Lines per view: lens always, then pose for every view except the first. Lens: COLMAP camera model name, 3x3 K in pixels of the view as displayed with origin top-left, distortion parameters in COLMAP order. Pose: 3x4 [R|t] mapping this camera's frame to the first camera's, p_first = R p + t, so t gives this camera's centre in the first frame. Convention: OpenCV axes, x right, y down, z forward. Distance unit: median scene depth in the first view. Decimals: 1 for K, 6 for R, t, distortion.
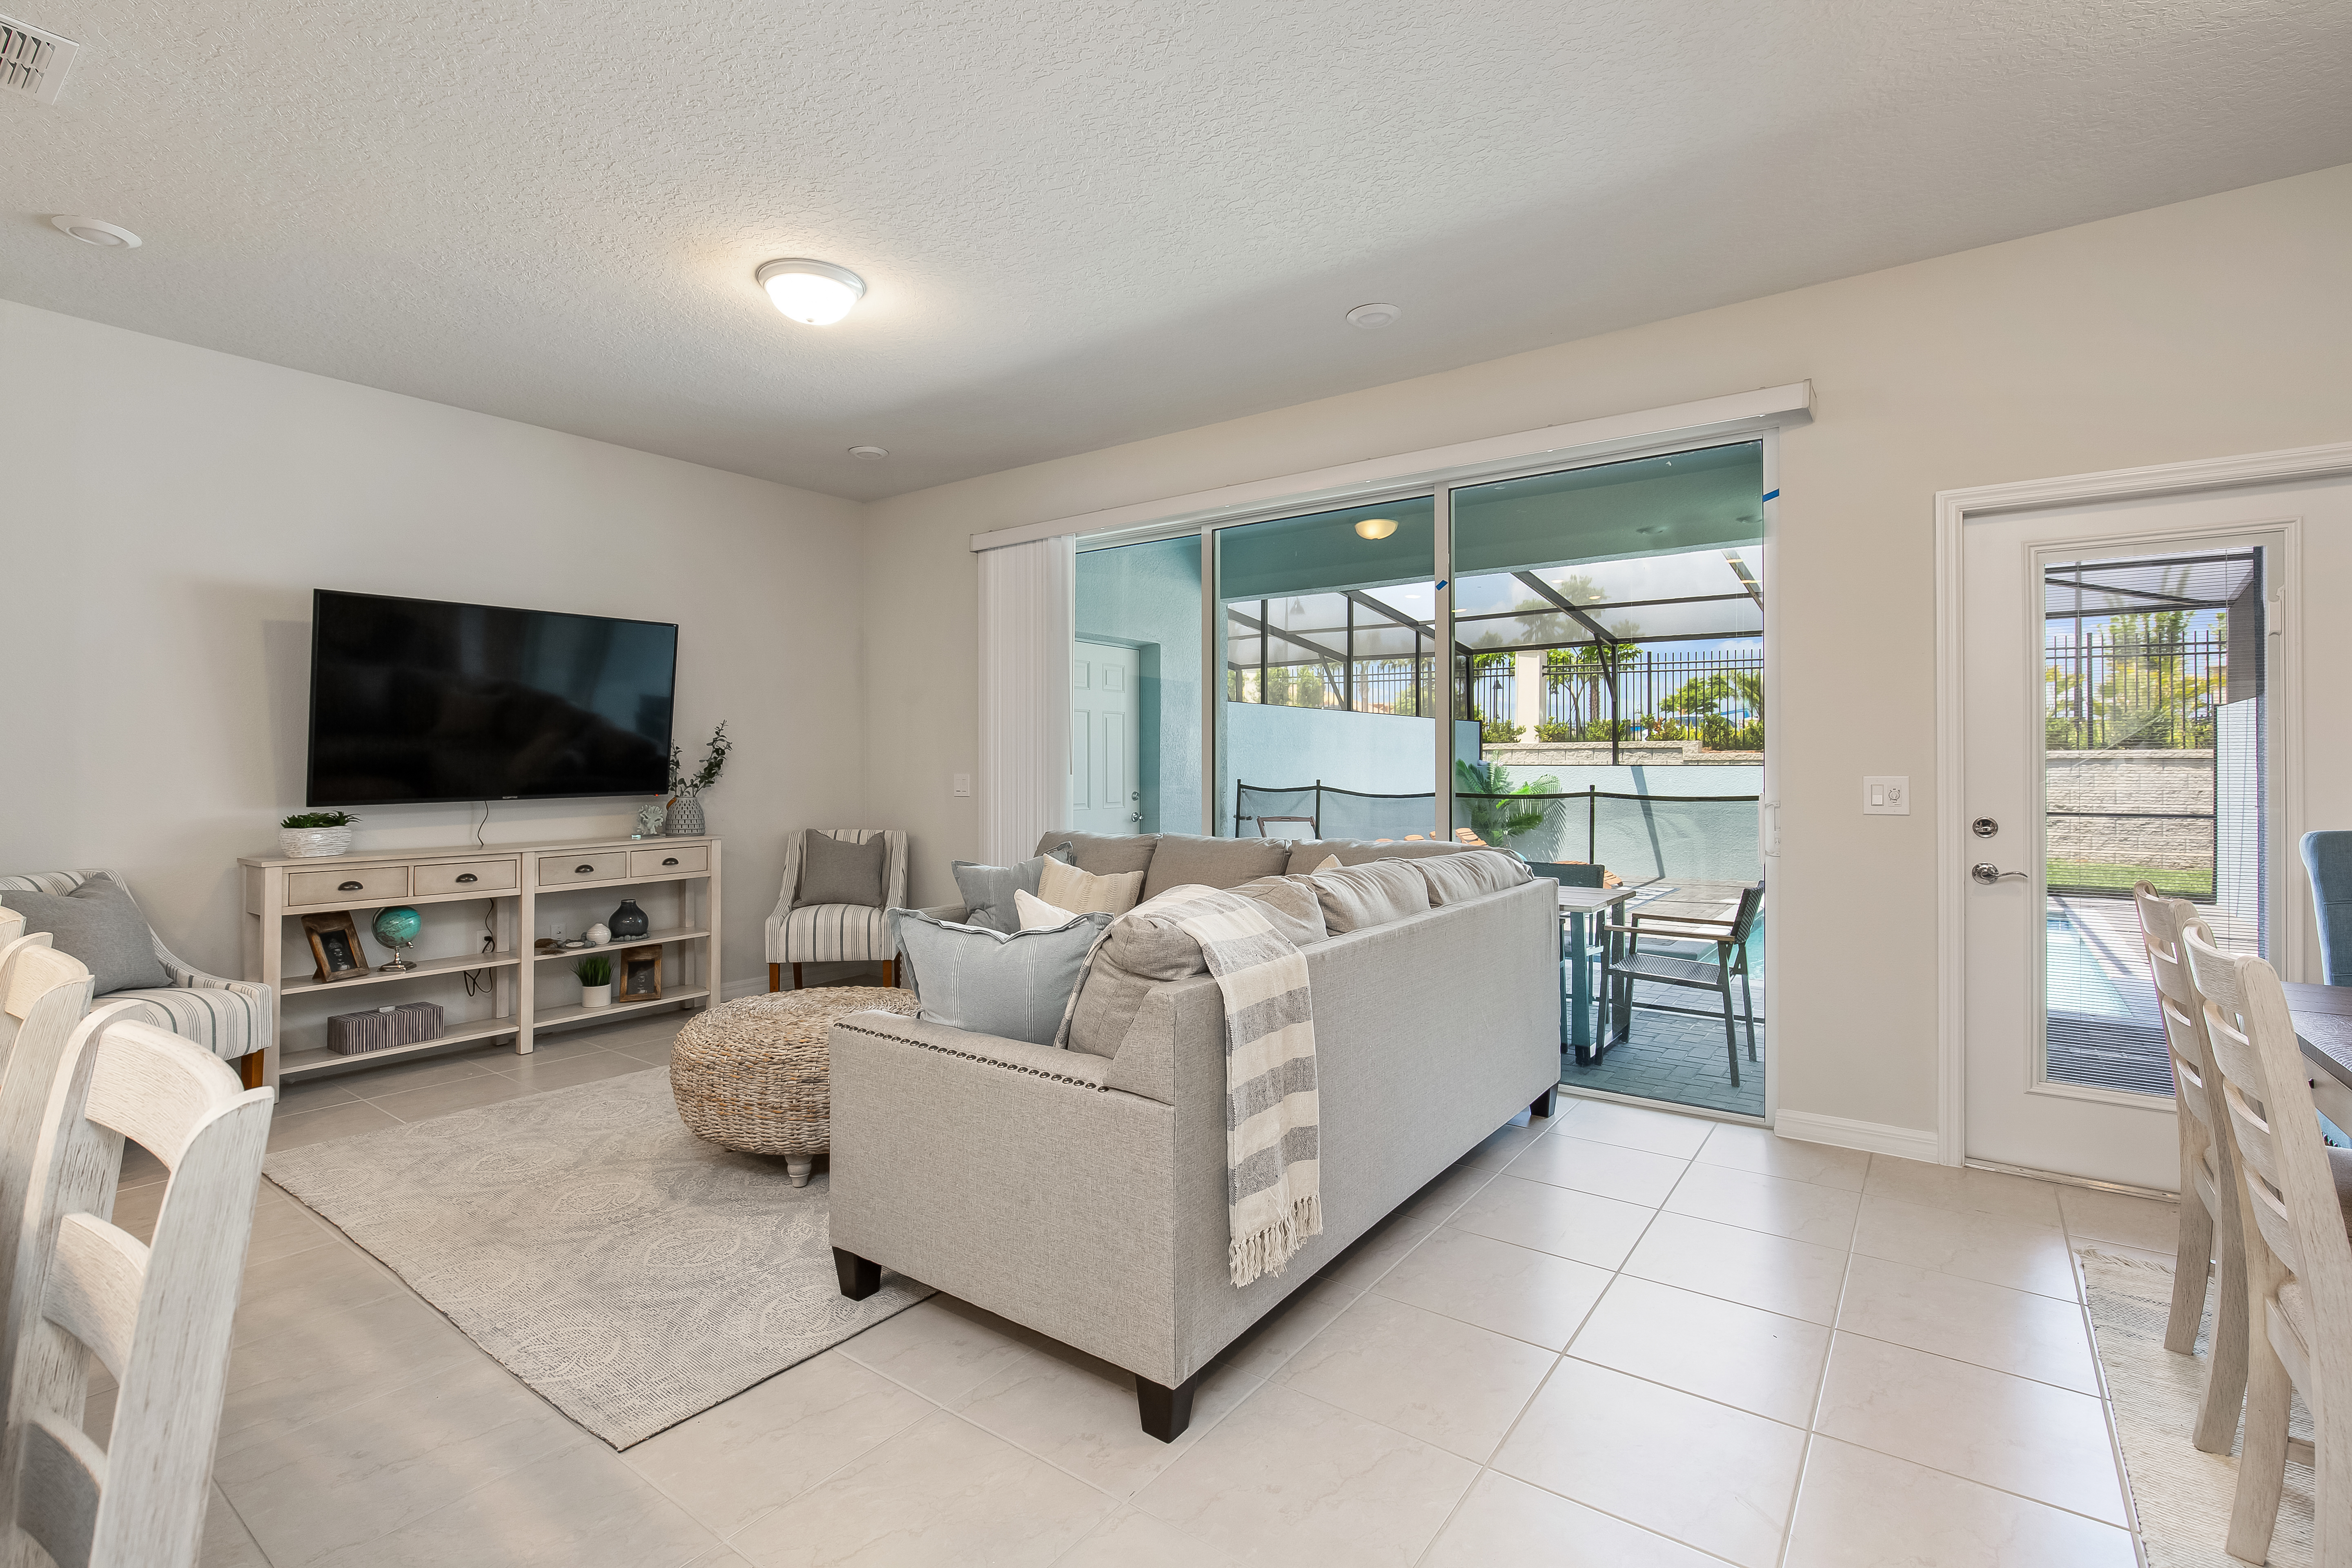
lens RADIAL K [[1063.1, 0, 1177.8], [0, 1063.1, 772.2], [0, 0, 1]] dist [-0.002410, -0.000162]
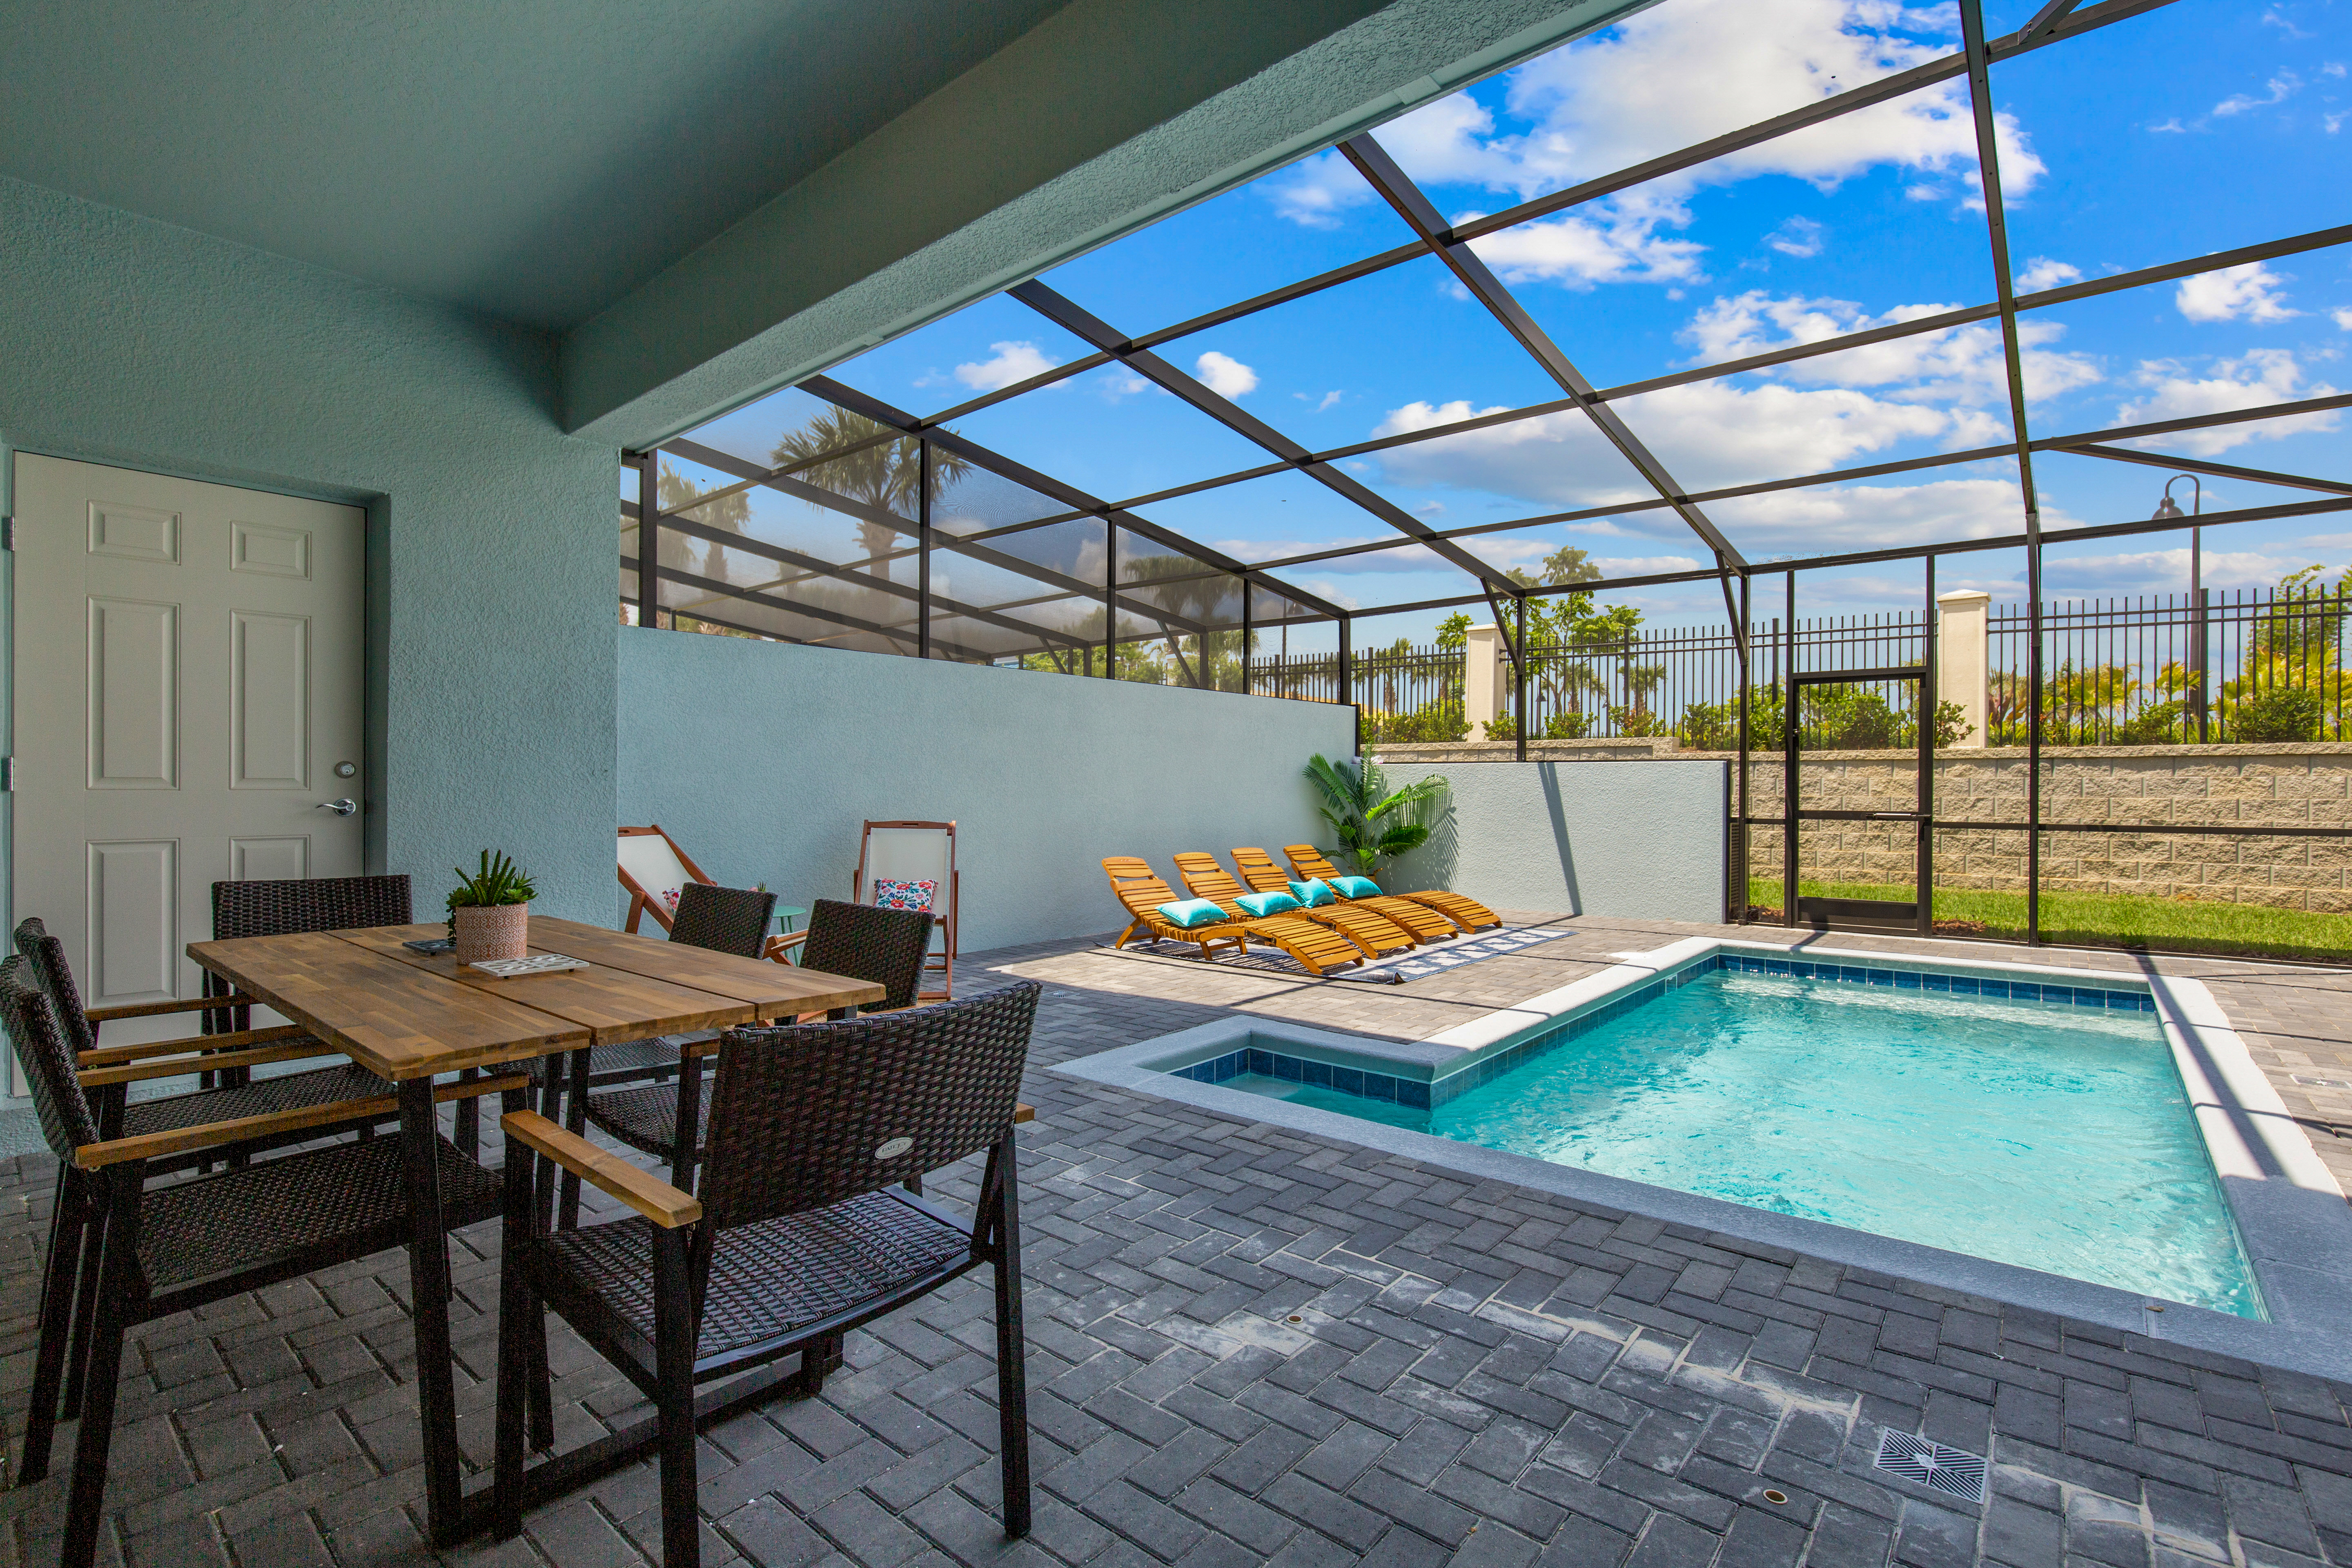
lens RADIAL K [[1070.5, 0, 1179.5], [0, 1070.5, 799.2], [0, 0, 1]] dist [-0.002152, -0.000214]
pose [[0.998280, 0.005560, -0.058357, 0.245353], [-0.005156, 0.999962, 0.007079, 0.017444], [0.058394, -0.006766, 0.998271, 0.275303]]
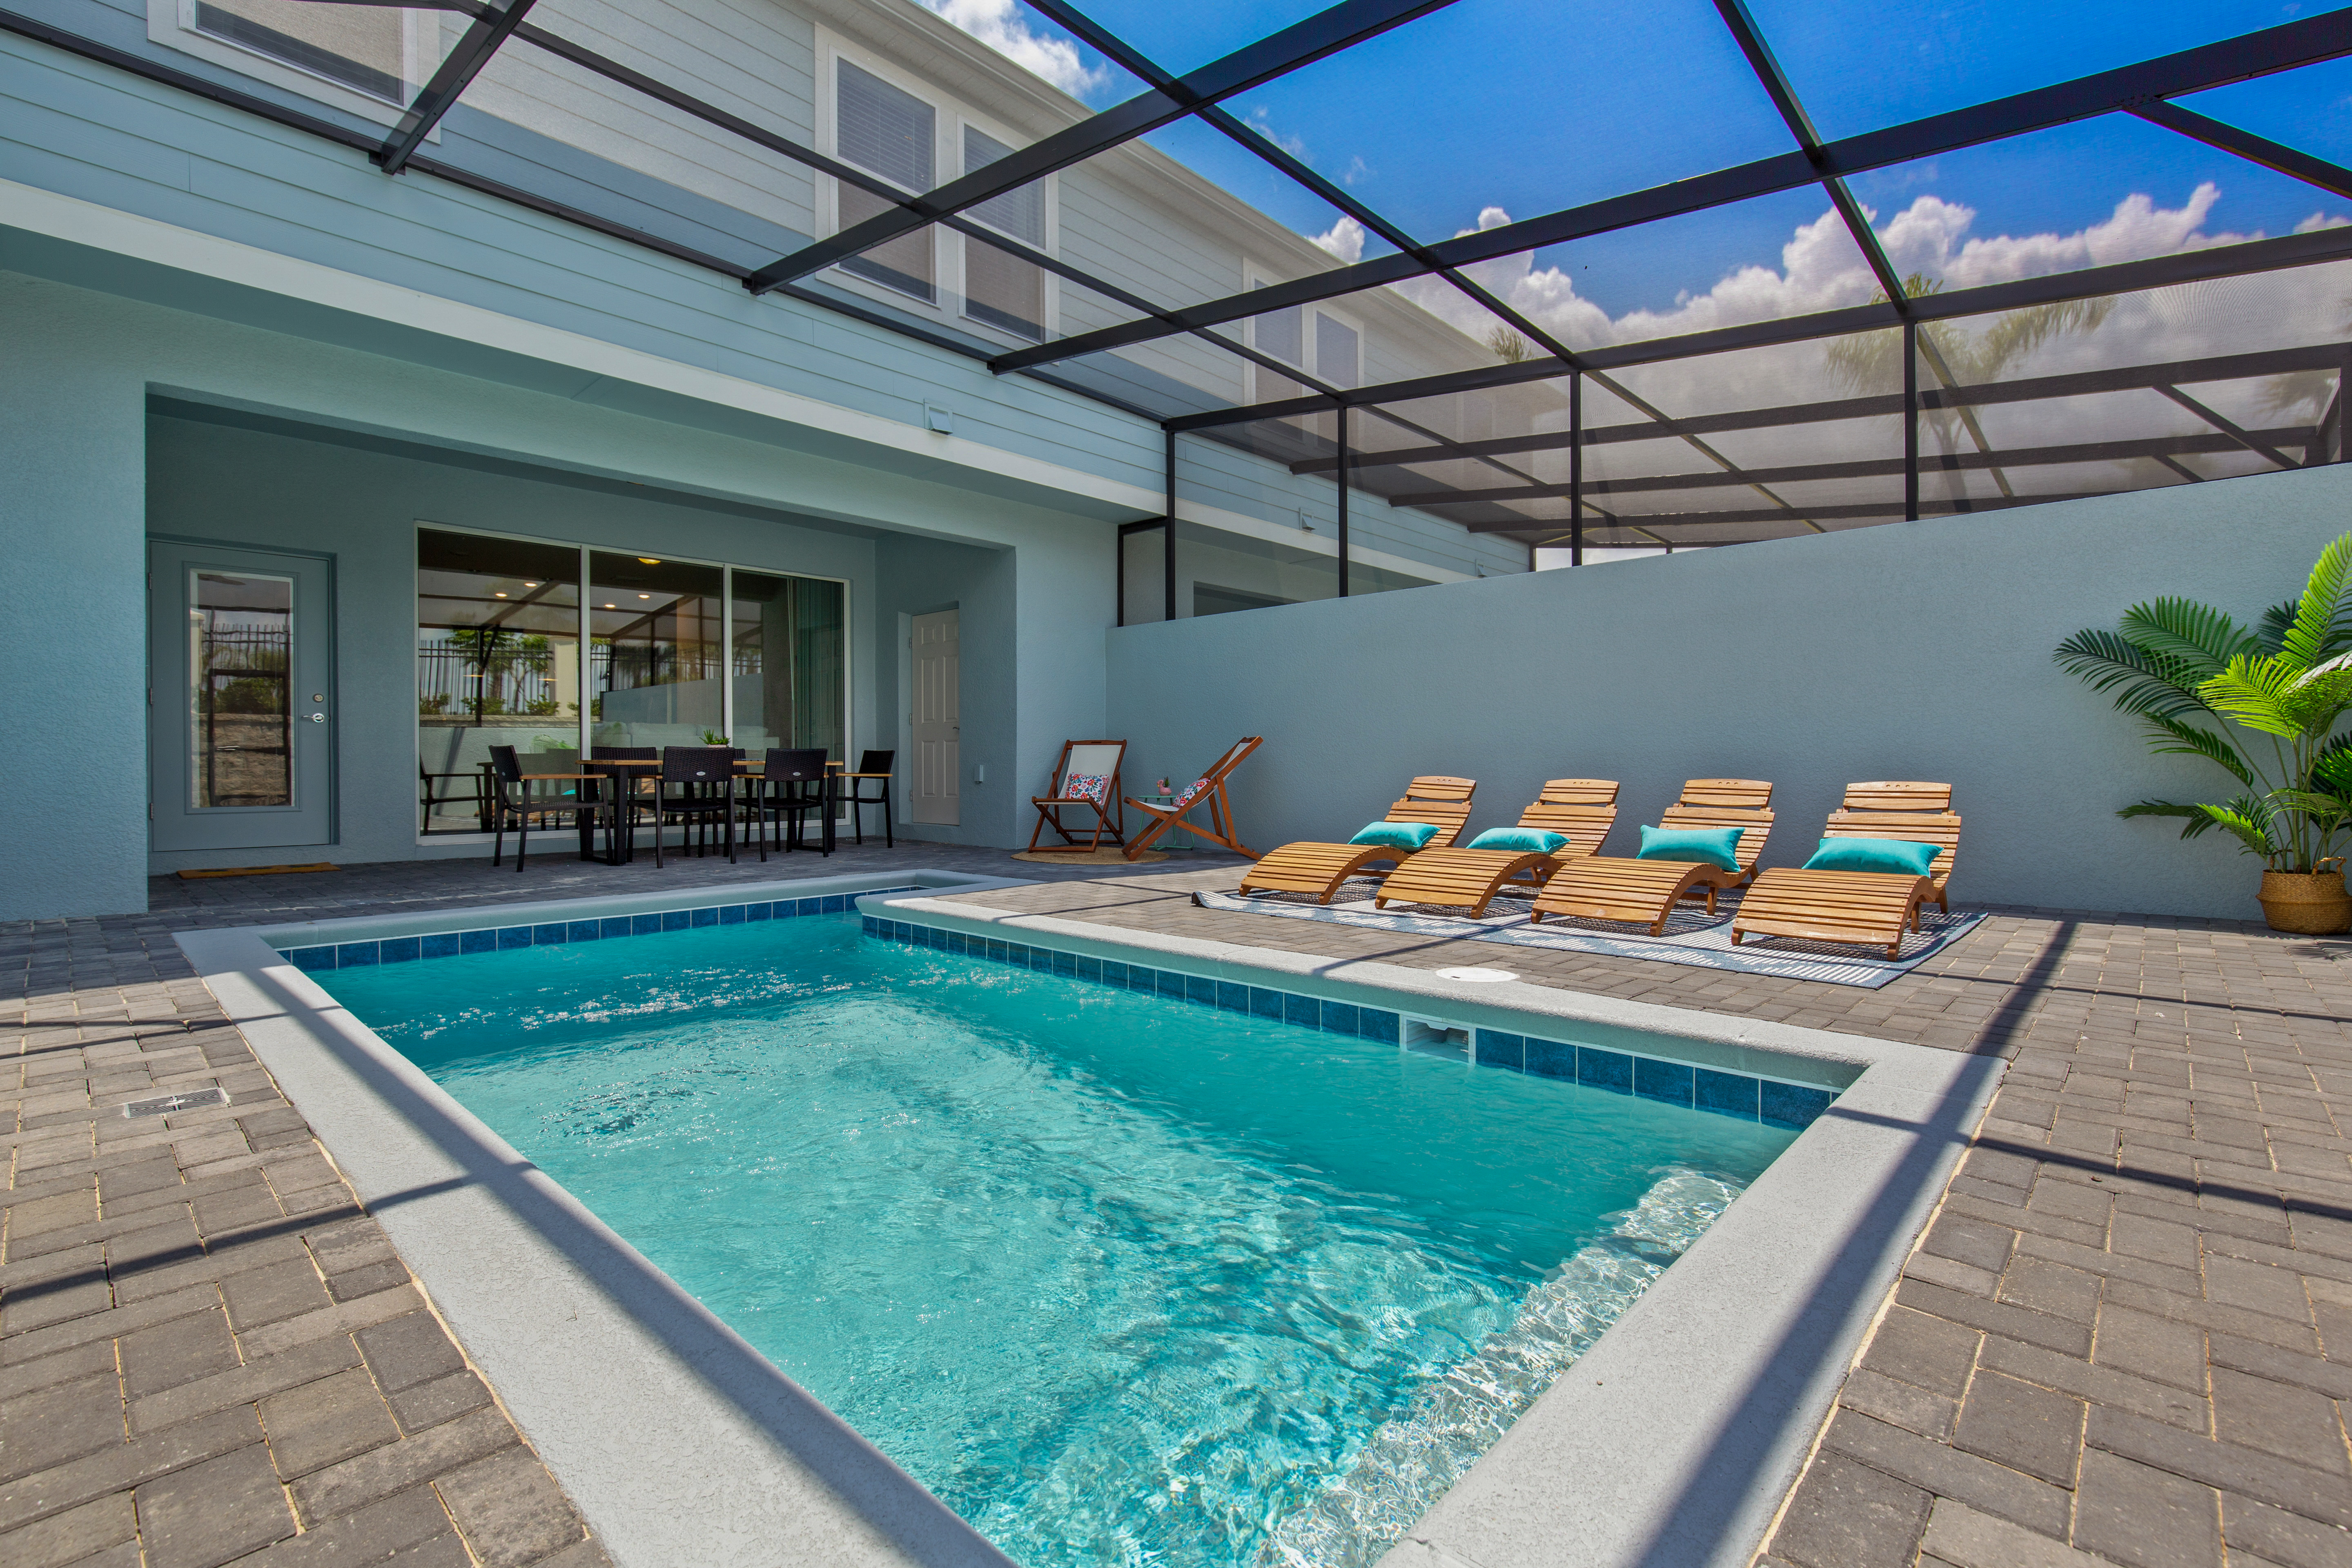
lens RADIAL K [[1063.1, 0, 1177.8], [0, 1063.1, 772.2], [0, 0, 1]] dist [-0.002410, -0.000162]
pose [[-0.116286, 0.009764, -0.993168, 0.731187], [-0.002990, 0.999944, 0.010180, 0.048332], [0.993211, 0.004153, -0.116250, 0.807057]]
